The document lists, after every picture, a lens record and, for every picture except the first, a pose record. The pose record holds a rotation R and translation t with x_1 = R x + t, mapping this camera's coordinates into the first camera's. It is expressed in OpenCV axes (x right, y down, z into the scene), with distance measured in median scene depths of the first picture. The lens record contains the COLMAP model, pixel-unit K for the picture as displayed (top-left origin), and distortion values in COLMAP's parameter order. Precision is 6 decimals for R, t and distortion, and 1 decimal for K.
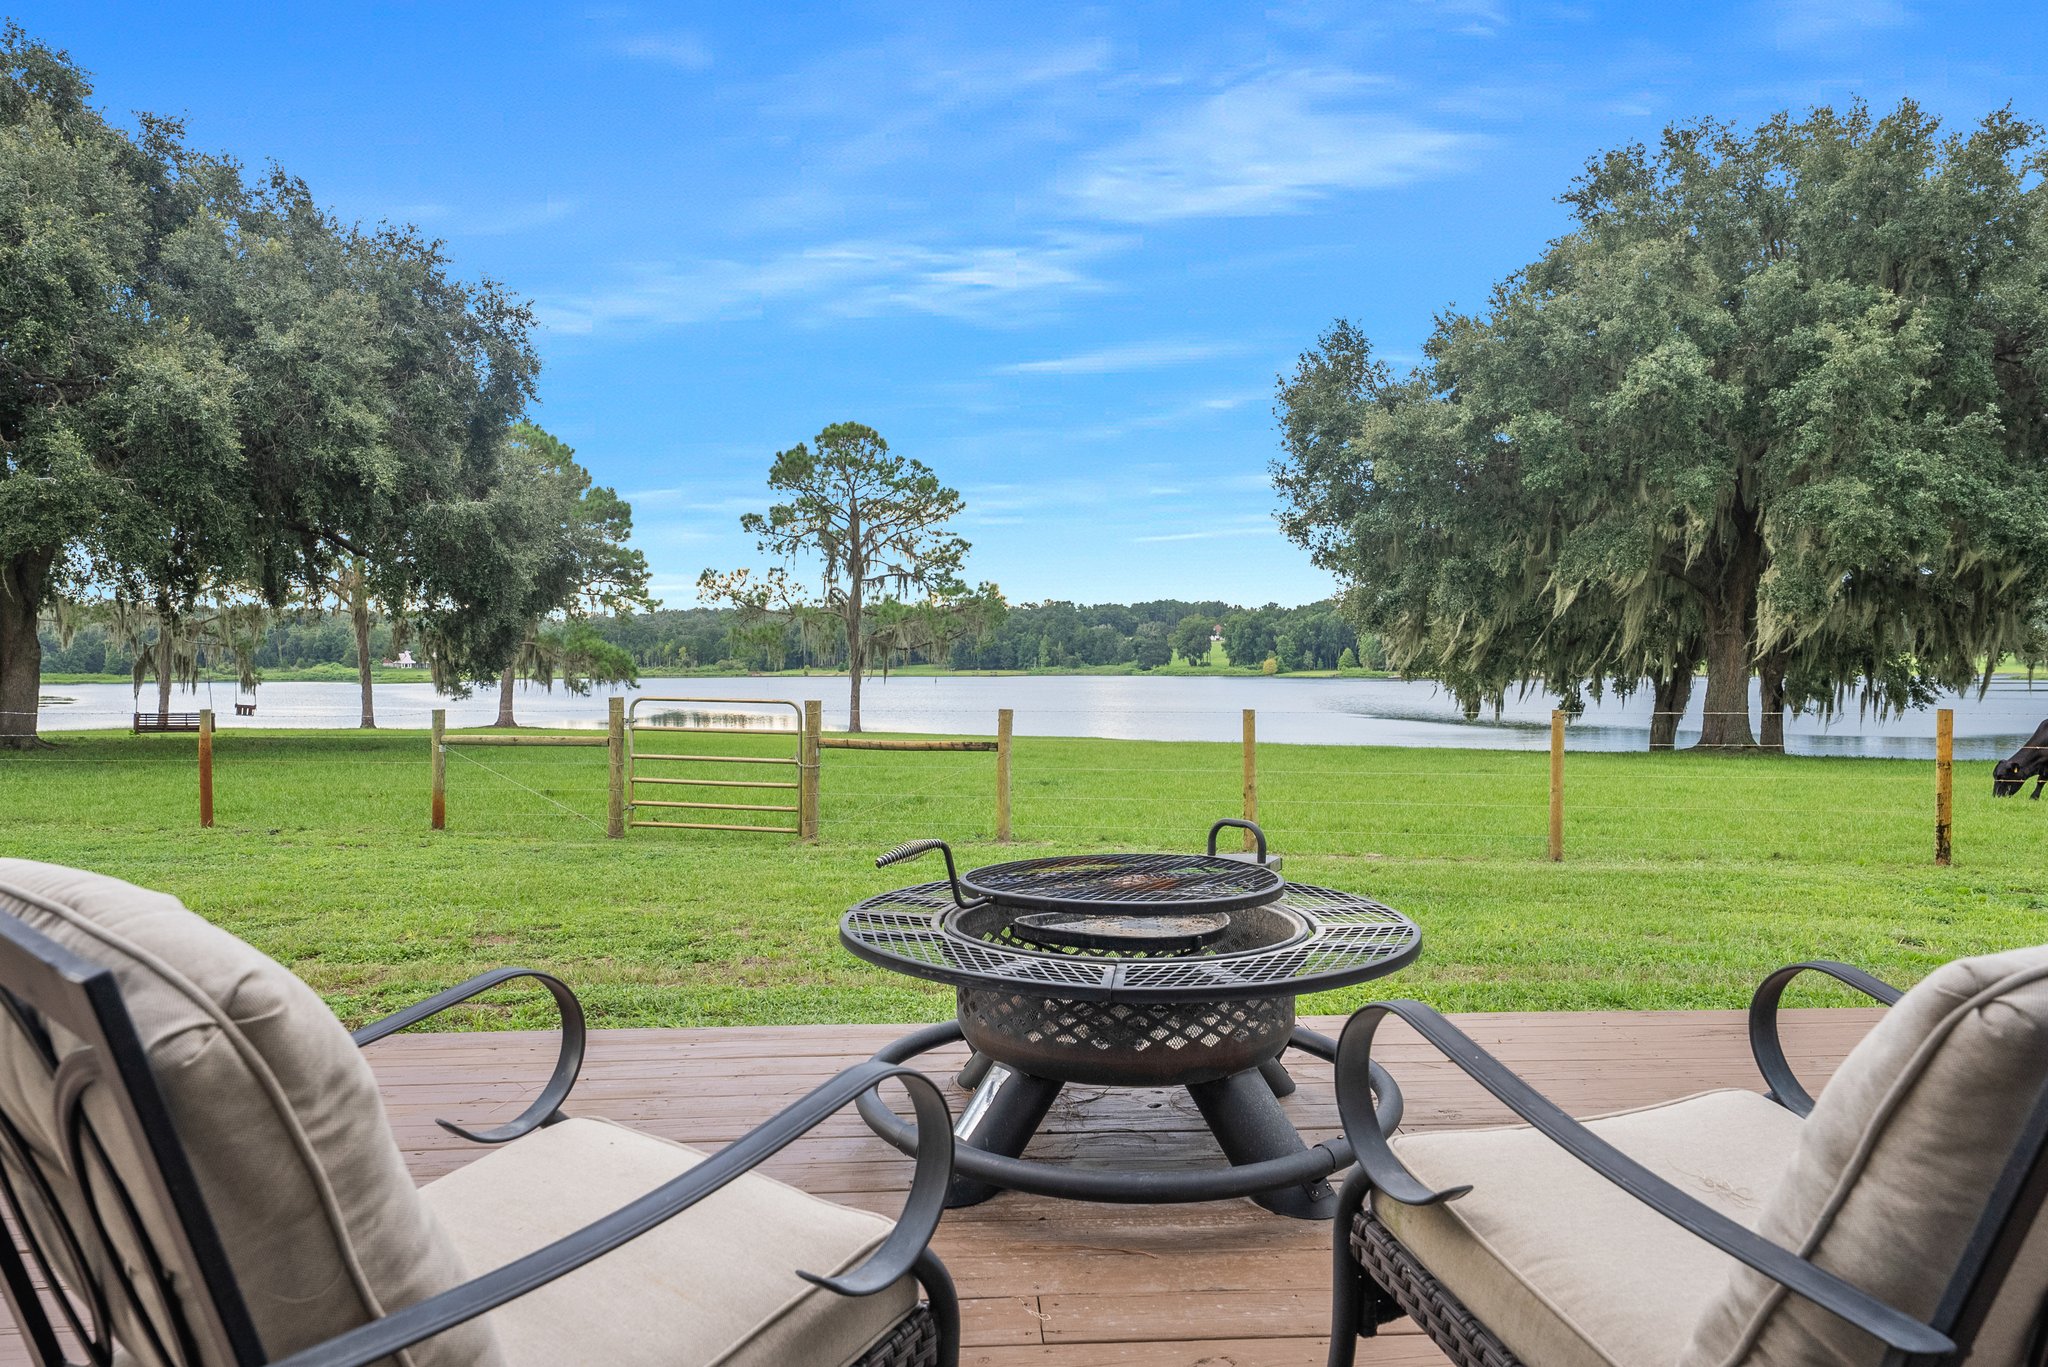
lens RADIAL K [[1374.6, 0, 1019.9], [0, 1374.6, 671.6], [0, 0, 1]] dist [0.053455, 0.000085]
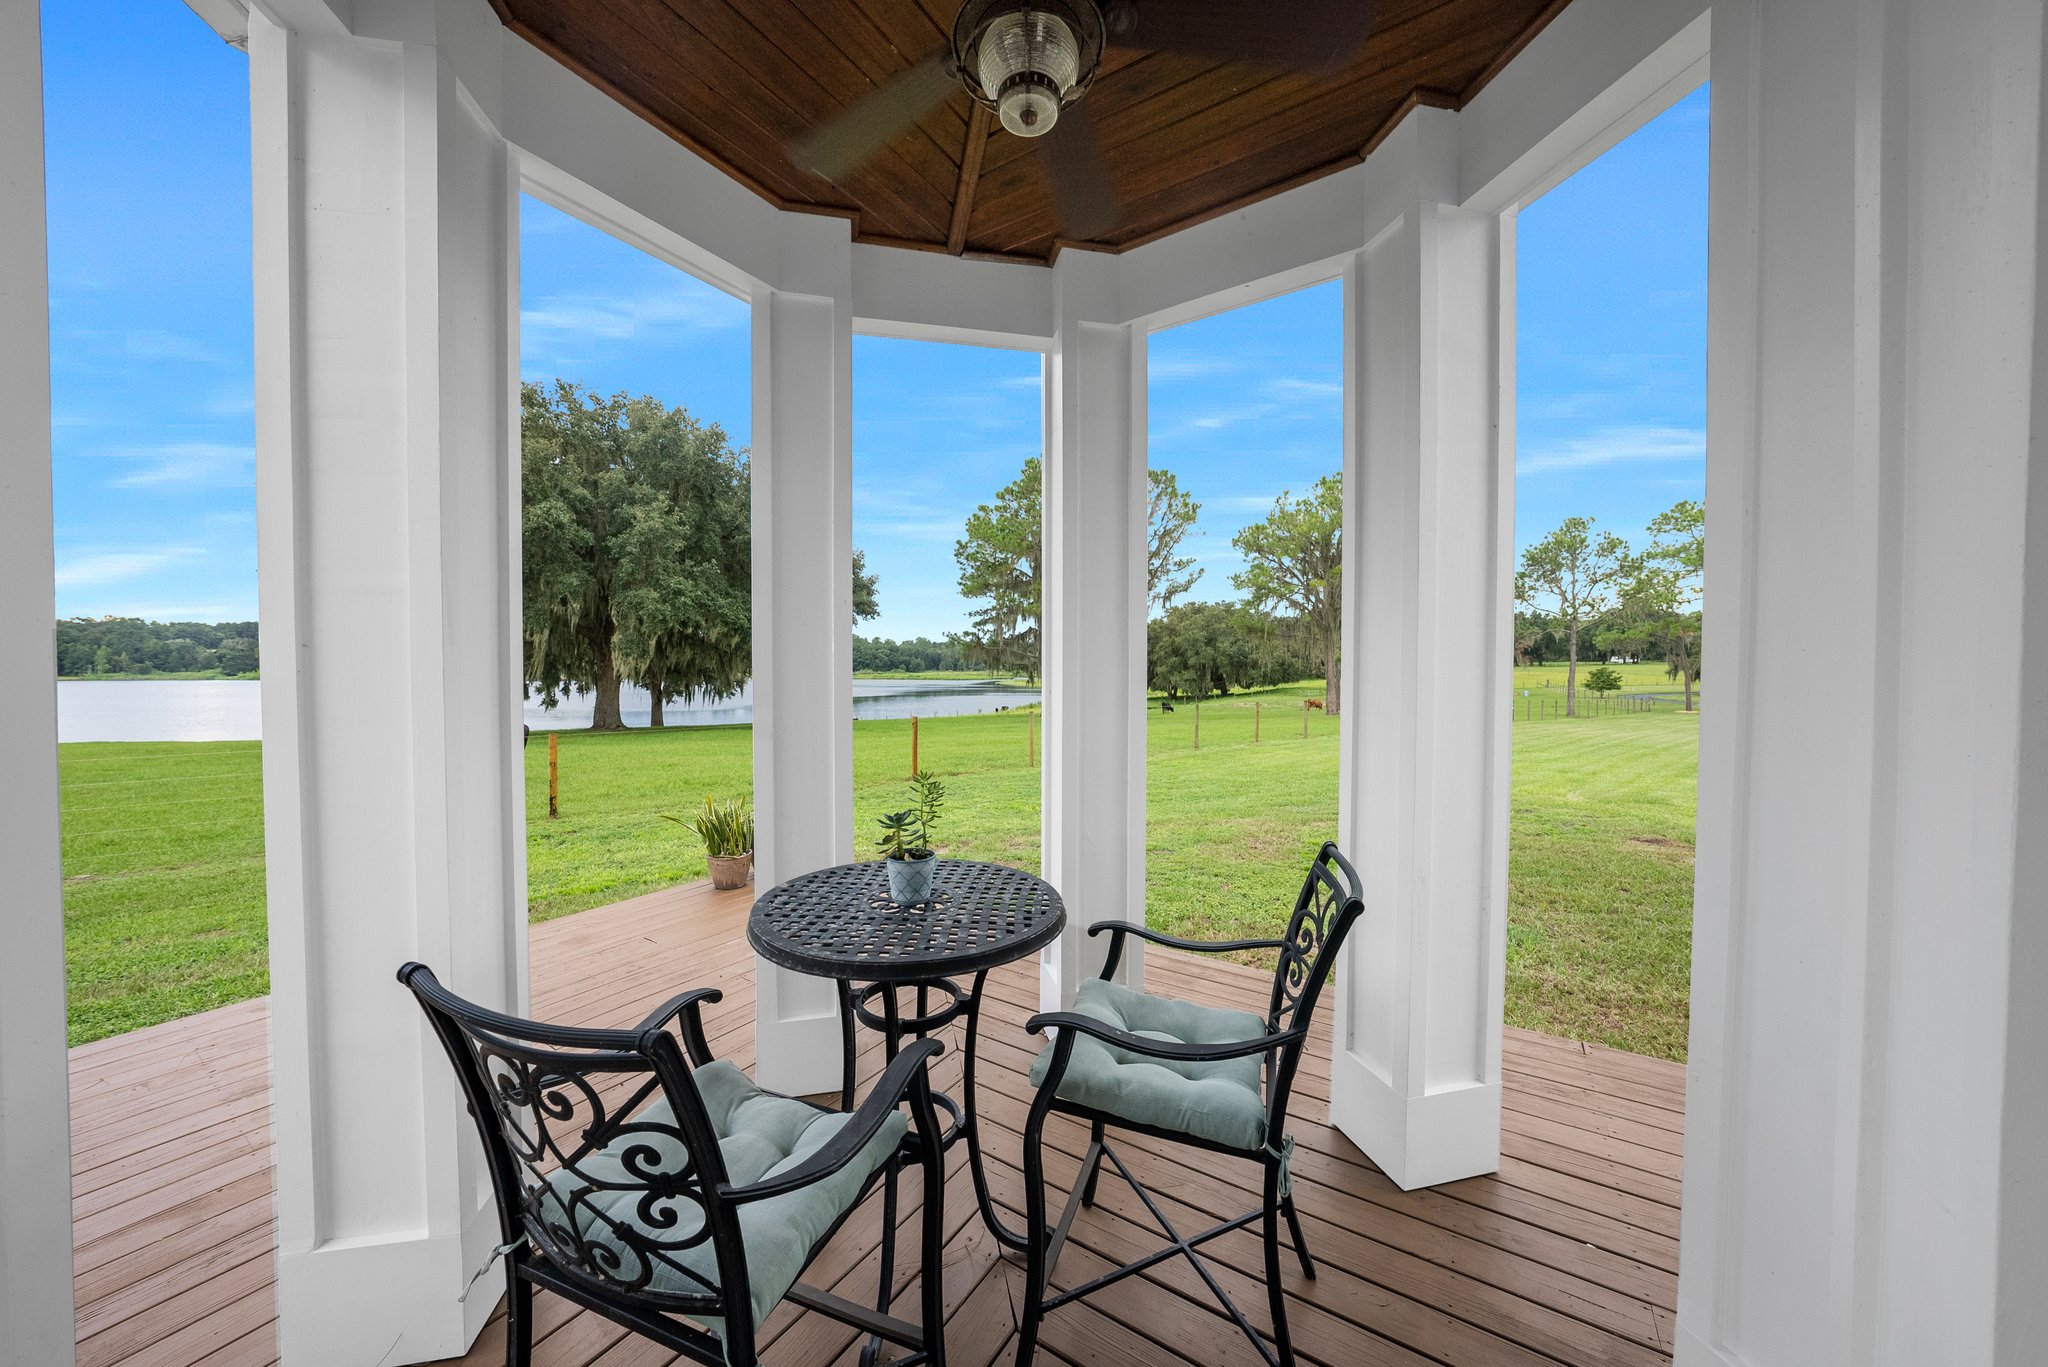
lens RADIAL K [[724.4, 0, 1024.0], [0, 724.4, 683.5], [0, 0, 1]] dist [-0.000765, 0.000040]
pose [[0.611498, -0.012410, 0.791149, 0.055542], [0.002095, 0.999899, 0.014065, -0.009623], [-0.791243, -0.006943, 0.611462, -0.011349]]
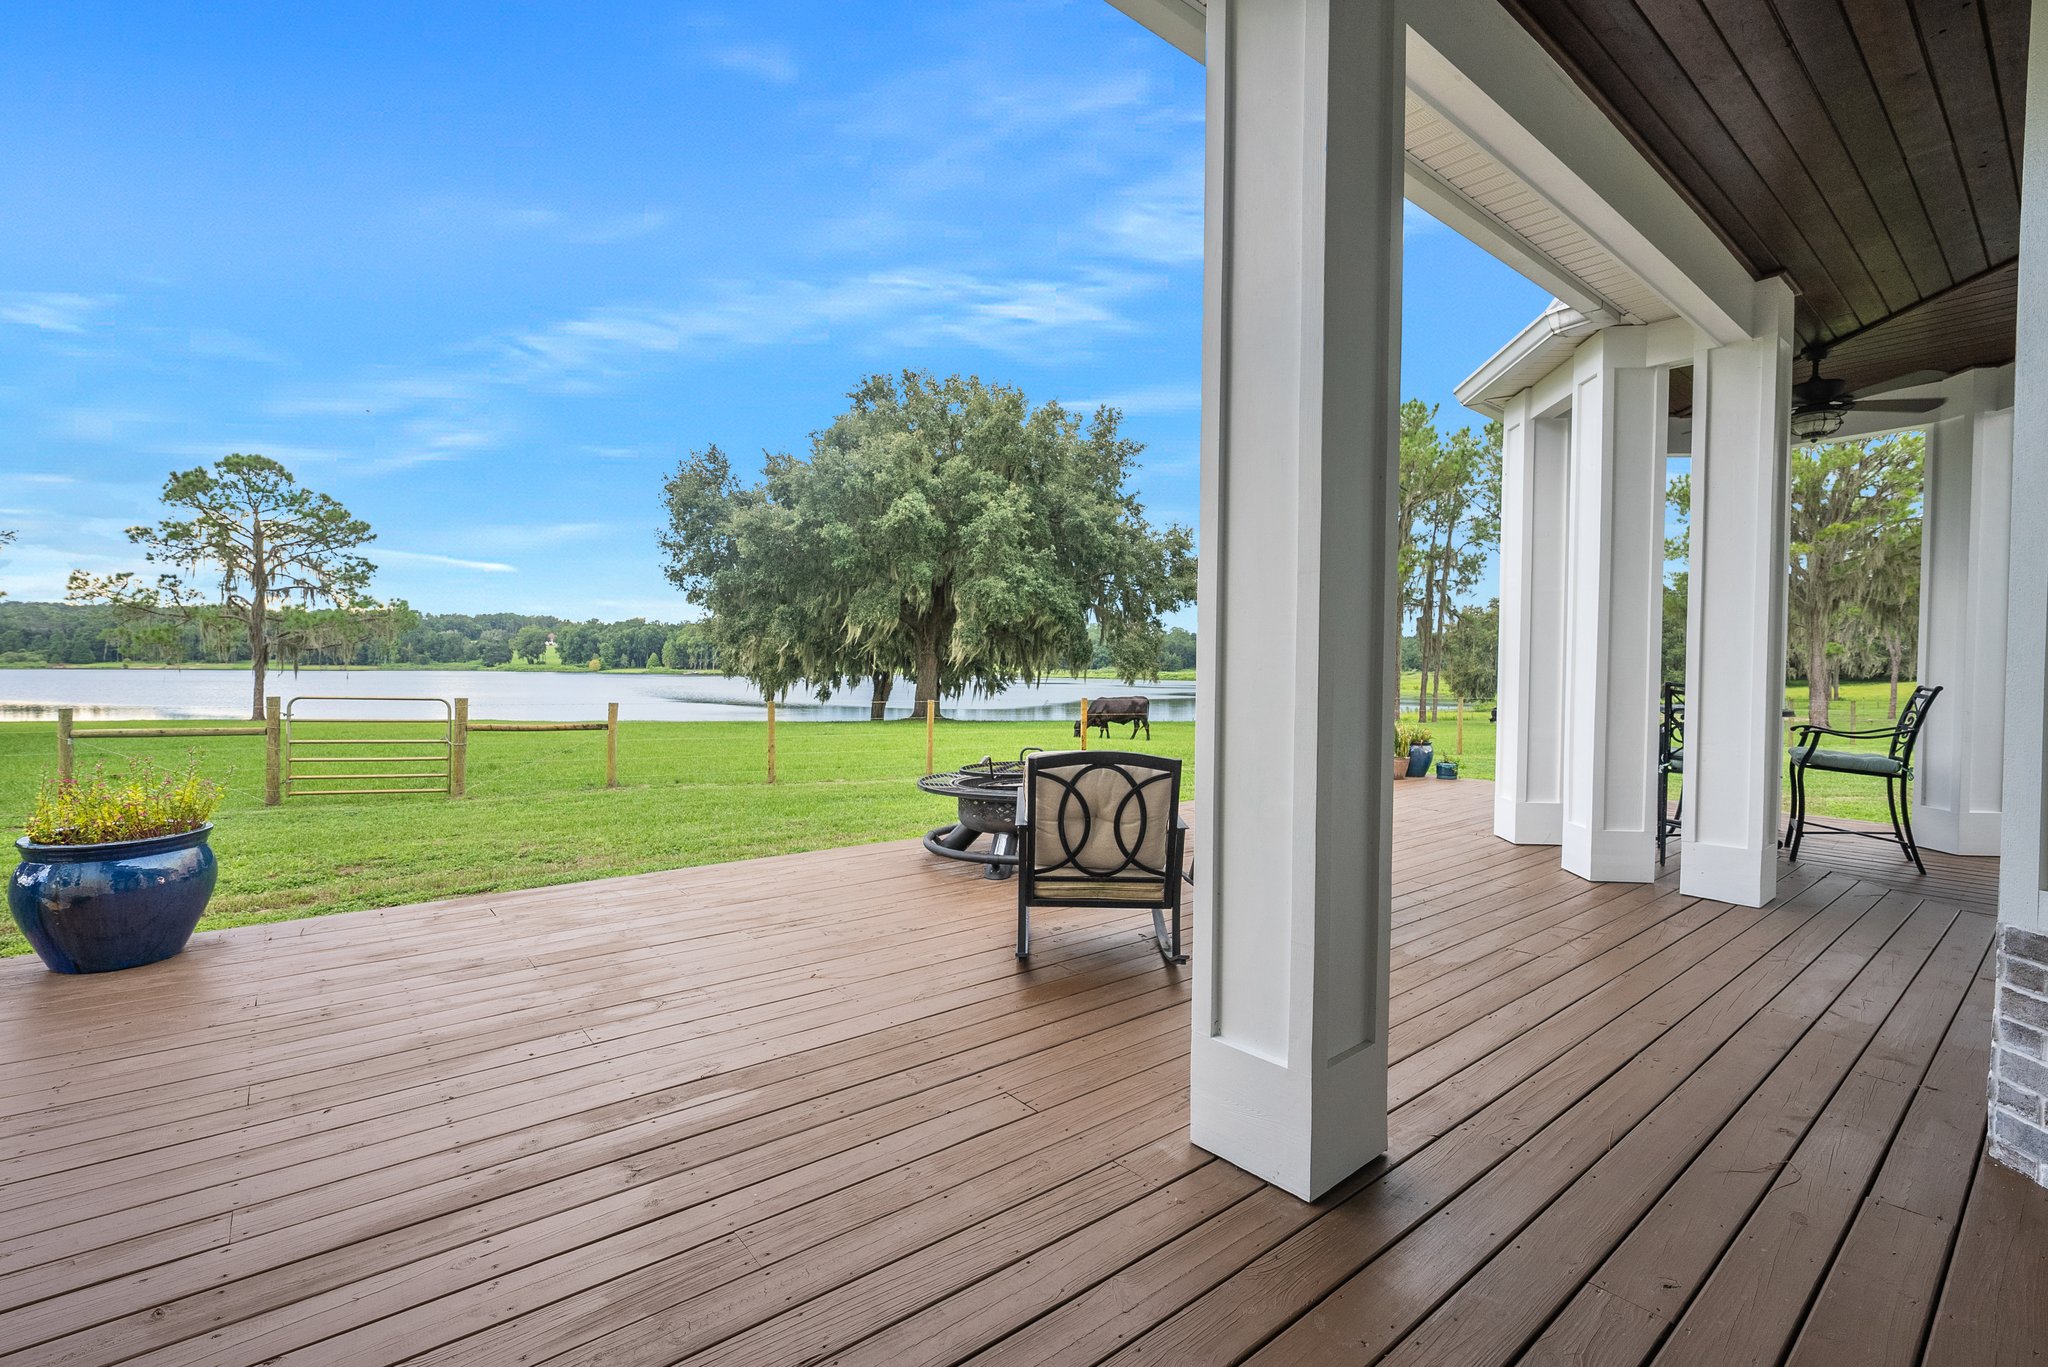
lens RADIAL K [[927.5, 0, 1024.0], [0, 927.5, 683.5], [0, 0, 1]] dist [0.014450, 0.000221]
pose [[0.813394, 0.000898, 0.581712, -0.057042], [-0.009536, 0.999885, 0.011789, -0.002637], [-0.581635, -0.015136, 0.813309, -0.030187]]
